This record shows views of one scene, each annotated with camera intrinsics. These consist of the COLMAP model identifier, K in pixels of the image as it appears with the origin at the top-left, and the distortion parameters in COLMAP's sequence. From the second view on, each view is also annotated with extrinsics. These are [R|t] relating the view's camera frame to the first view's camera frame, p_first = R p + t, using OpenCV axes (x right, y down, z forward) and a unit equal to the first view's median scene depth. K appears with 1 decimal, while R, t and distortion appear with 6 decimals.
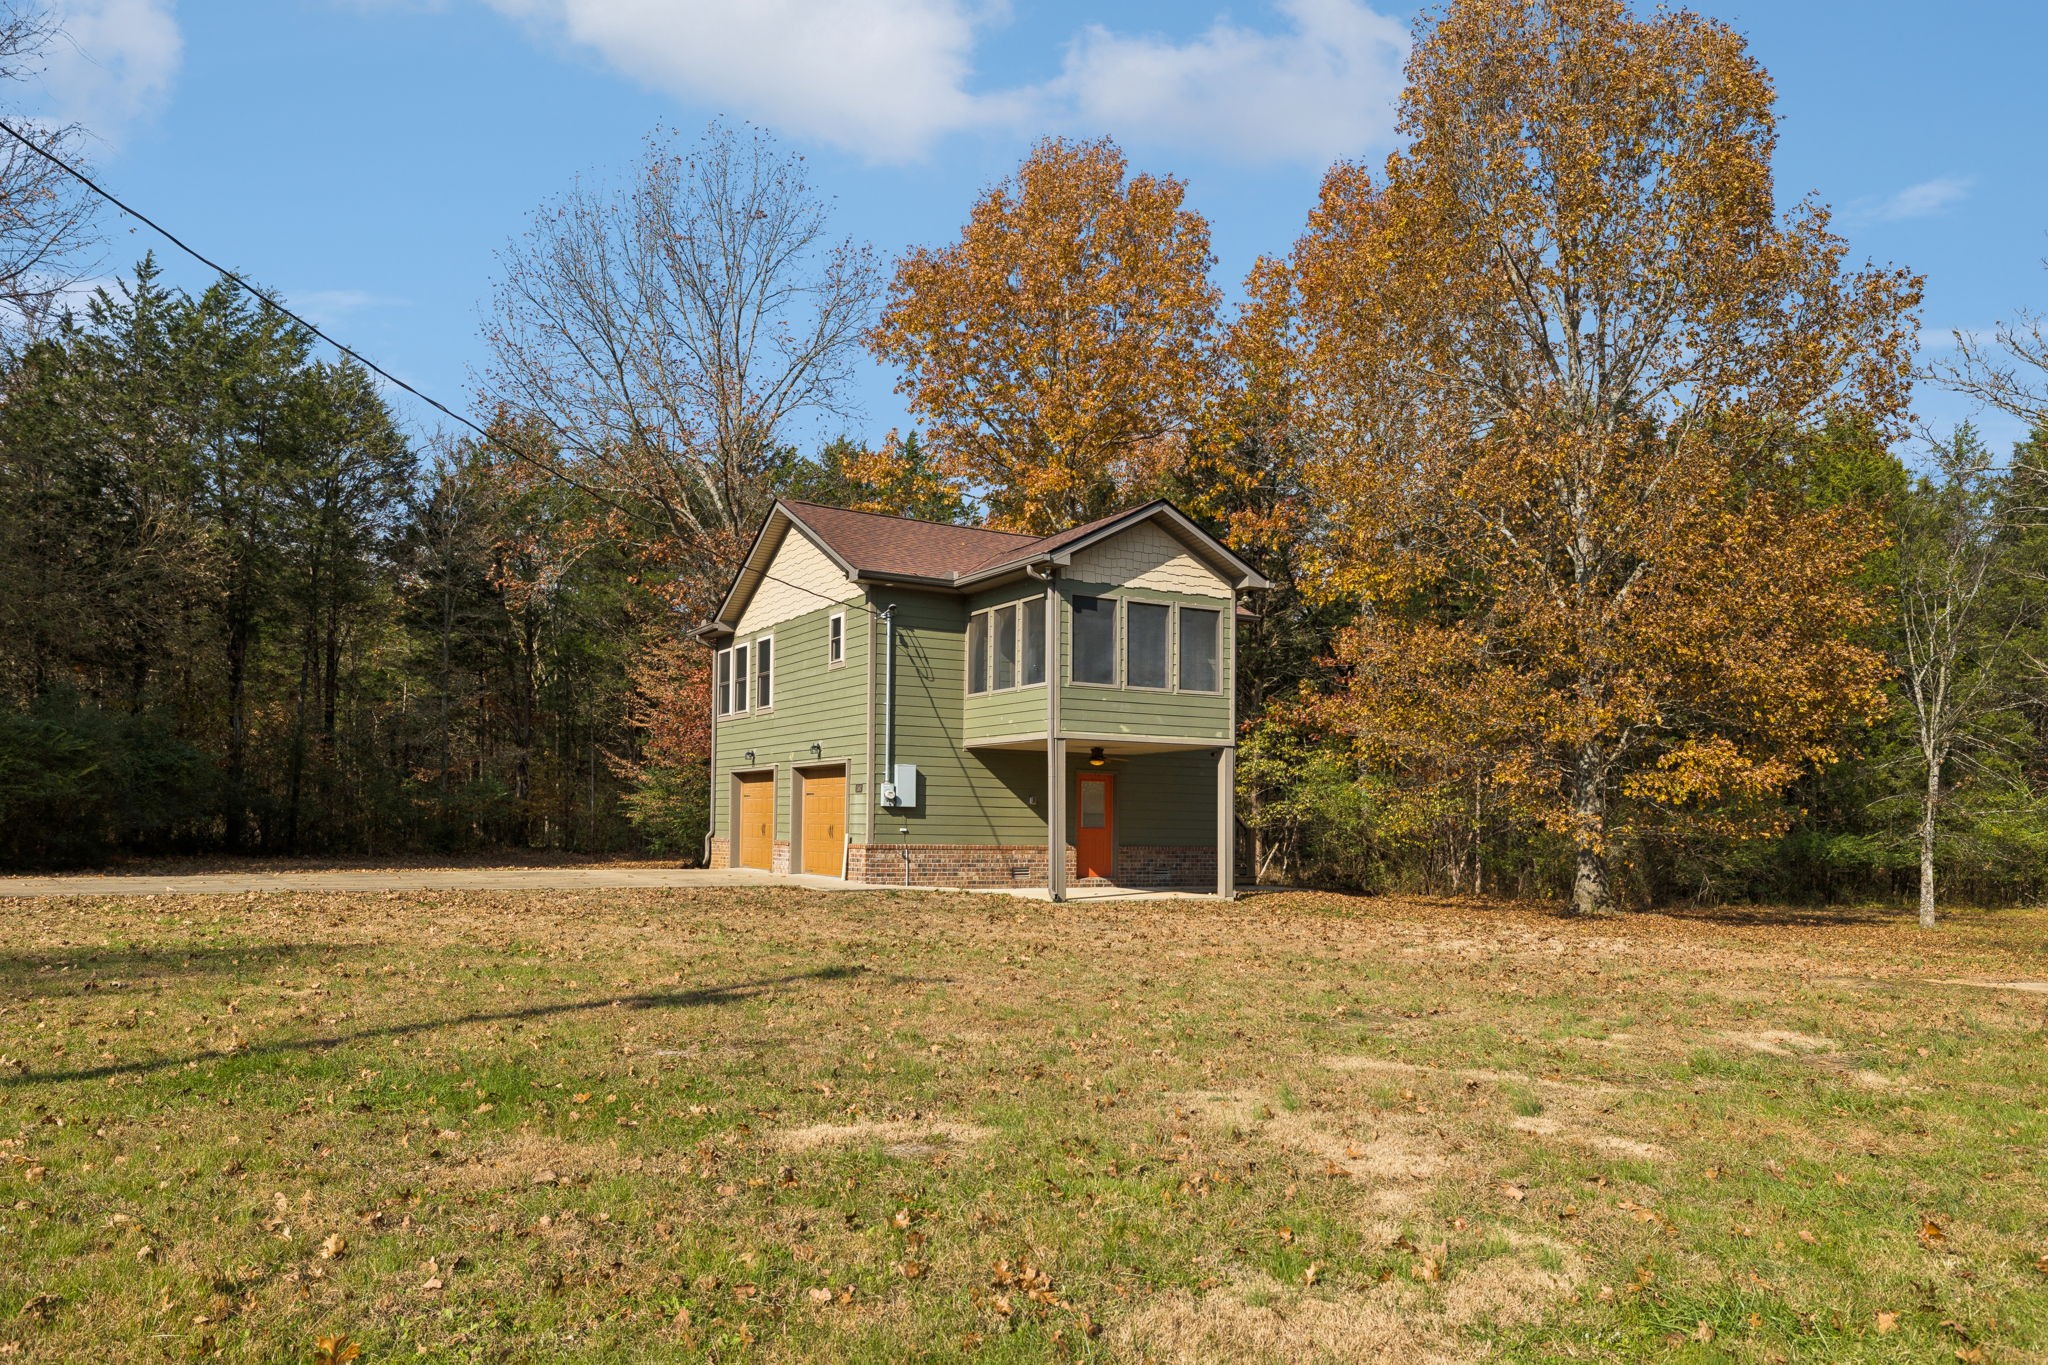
lens RADIAL K [[1366.2, 0, 1051.7], [0, 1366.2, 801.9], [0, 0, 1]] dist [0.023691, 0.026242]
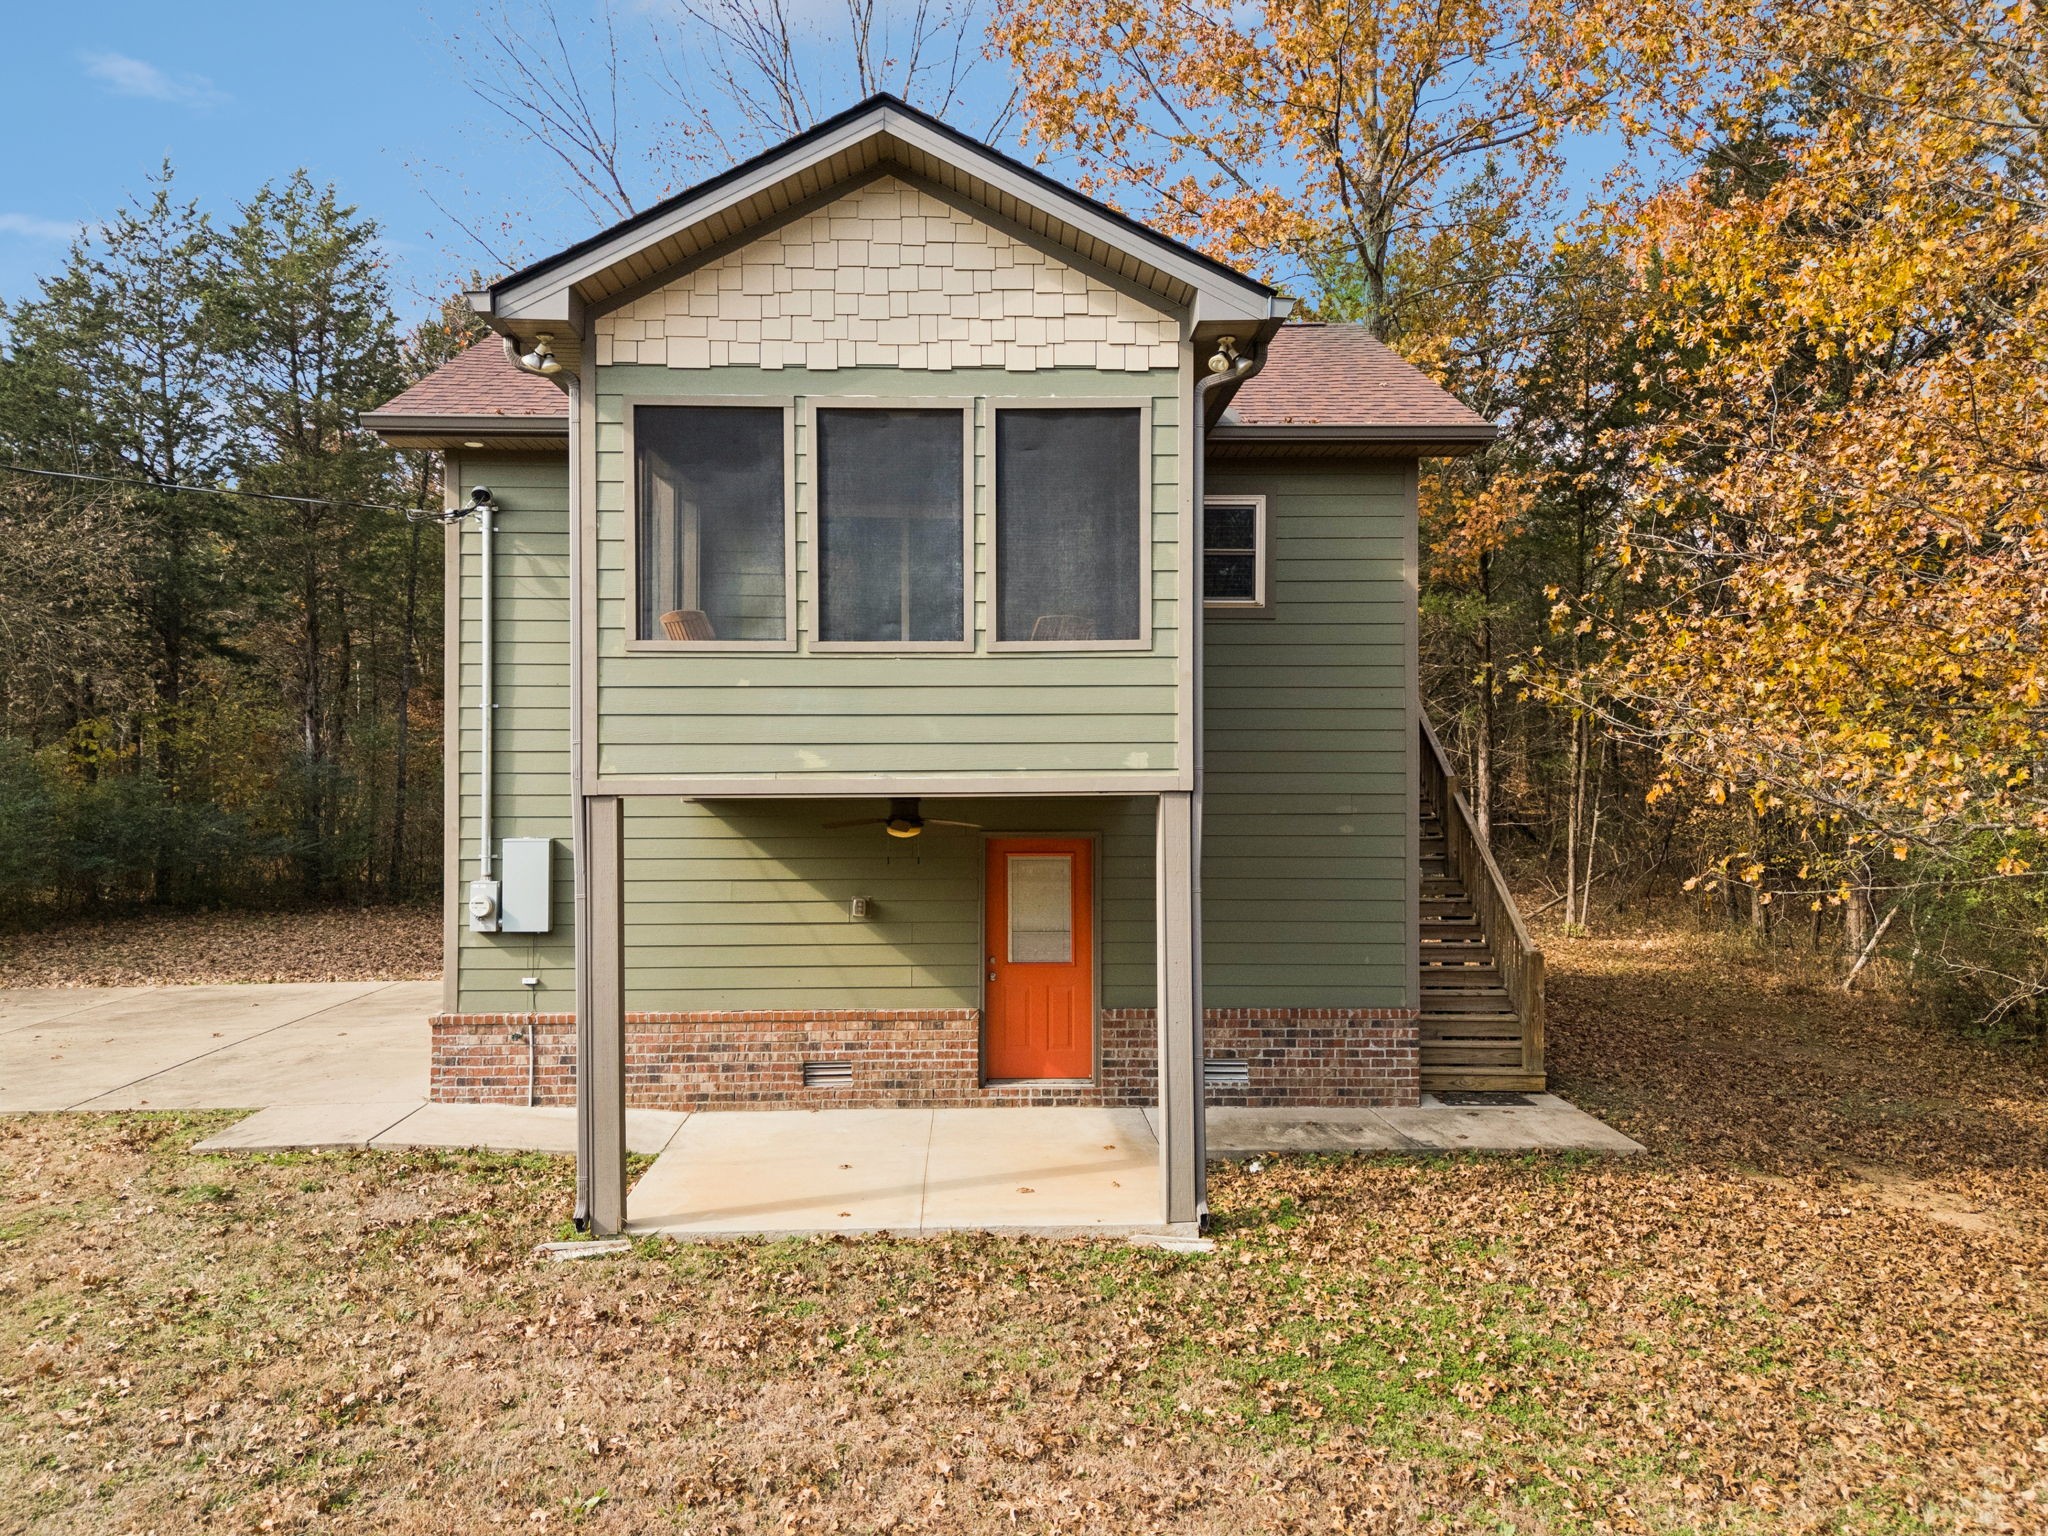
lens RADIAL K [[1481.9, 0, 1026.4], [0, 1481.9, 762.4], [0, 0, 1]] dist [0.087939, -0.038887]
pose [[0.868938, -0.015568, -0.494677, 0.269938], [0.019363, 0.999809, 0.002547, -0.047869], [0.494543, -0.011792, 0.869073, 0.618498]]
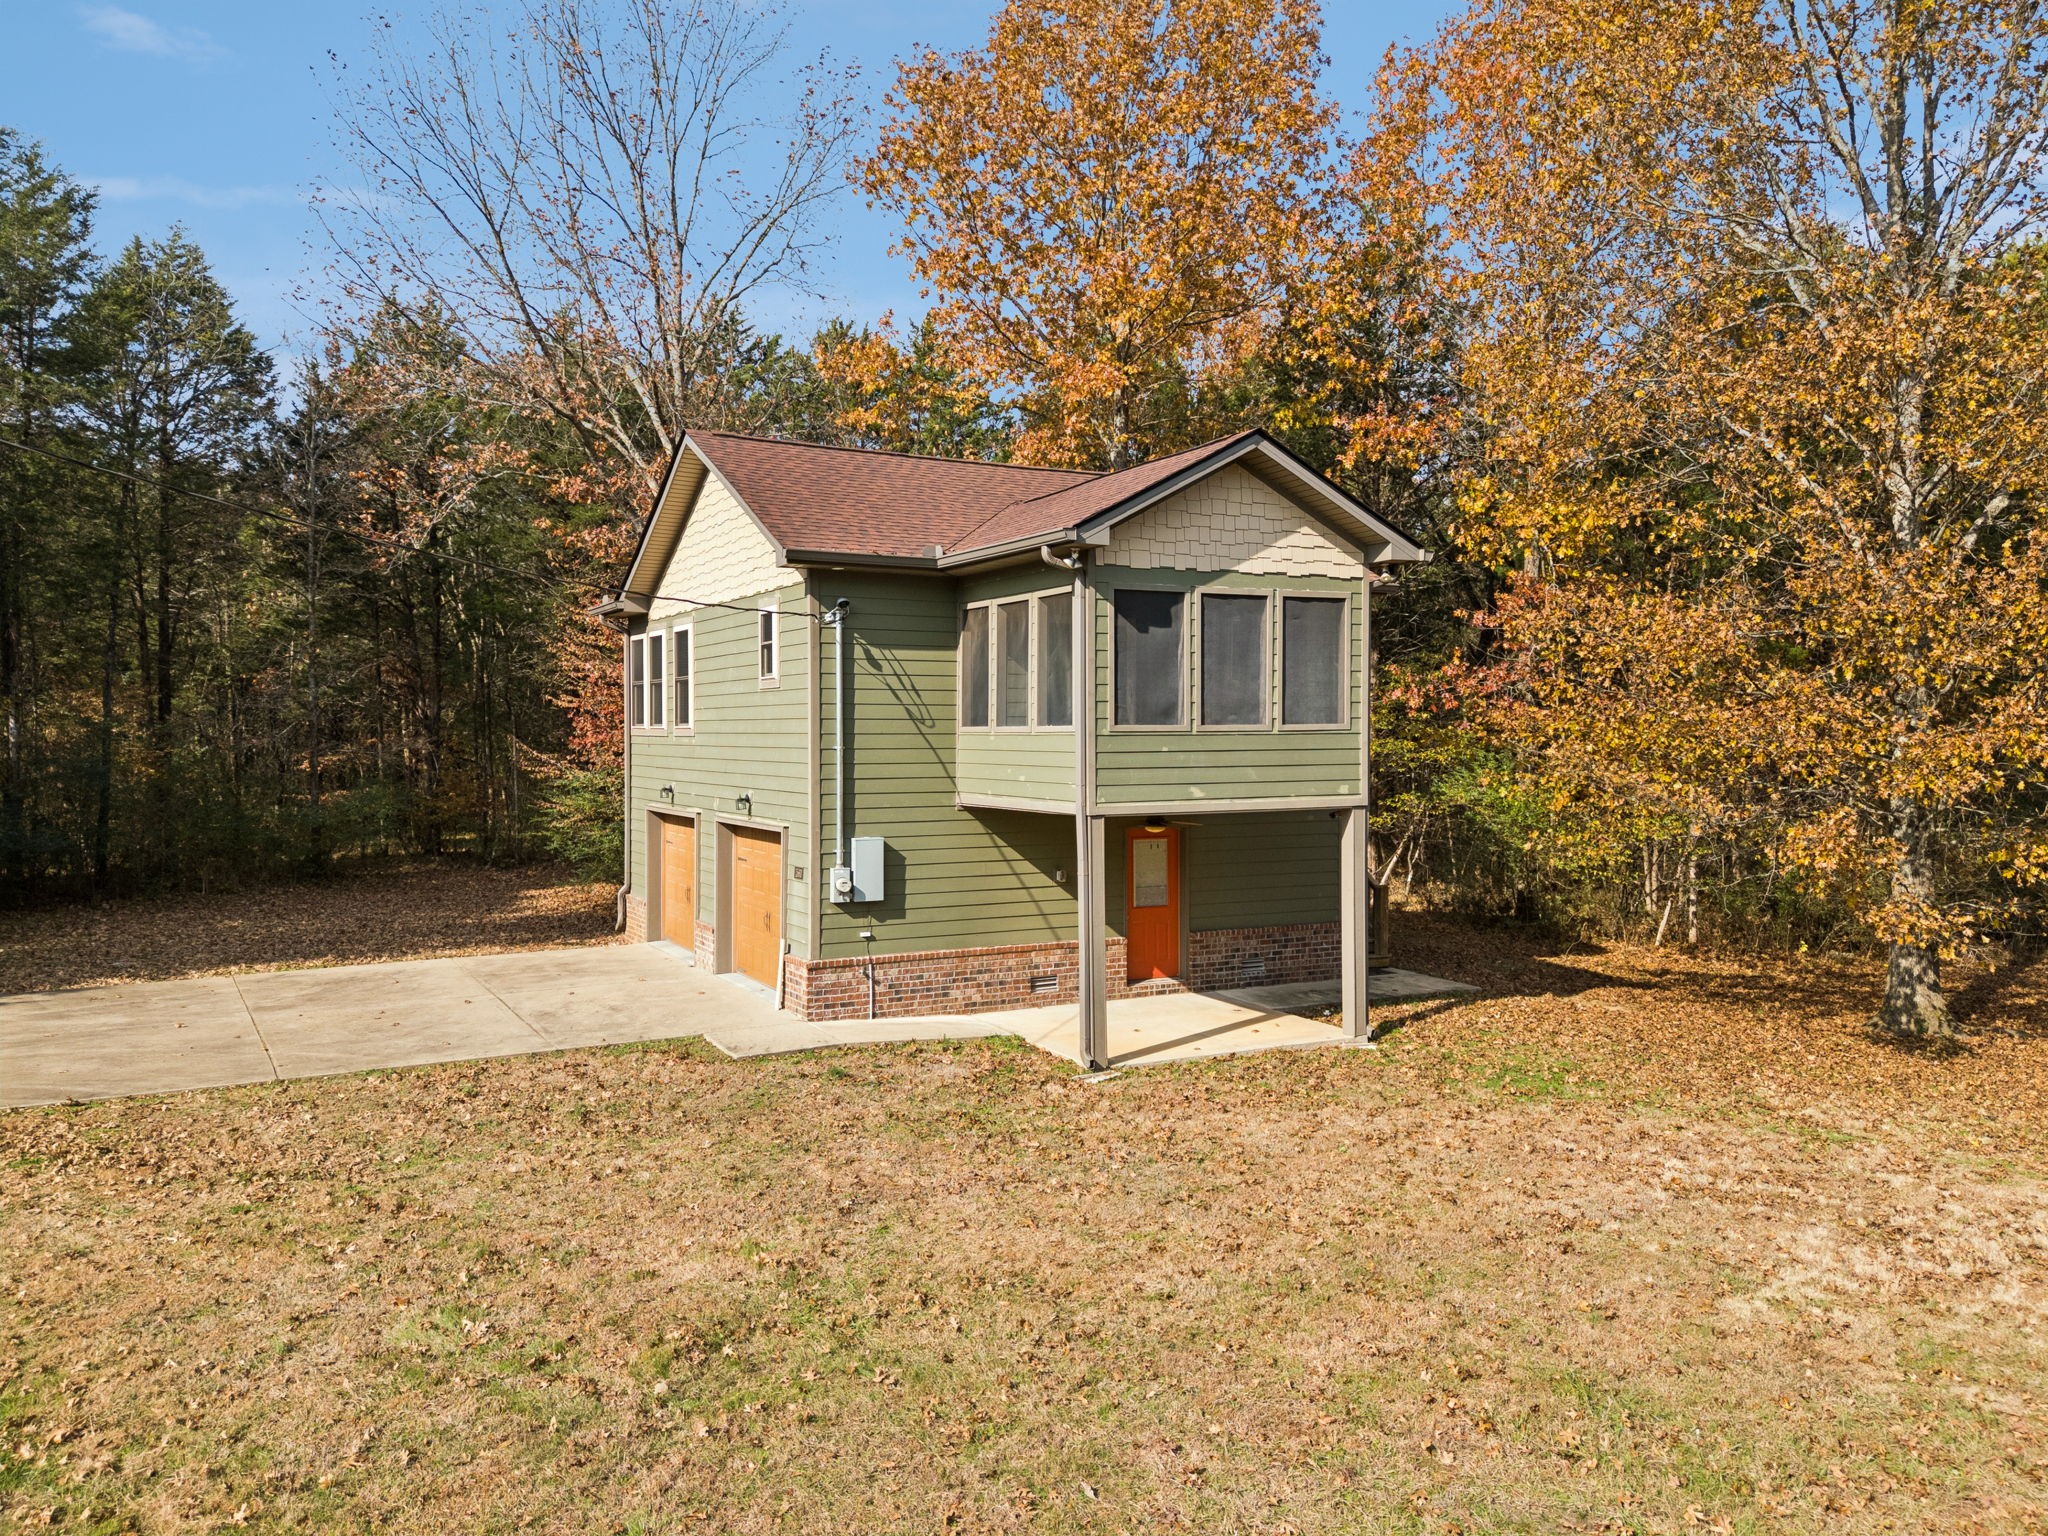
lens RADIAL K [[1481.9, 0, 1032.1], [0, 1481.9, 760.7], [0, 0, 1]] dist [0.087939, -0.038887]
pose [[0.998258, -0.008420, -0.058399, 0.014964], [0.010673, 0.999207, 0.038369, -0.087013], [0.058030, -0.038925, 0.997556, 0.270655]]
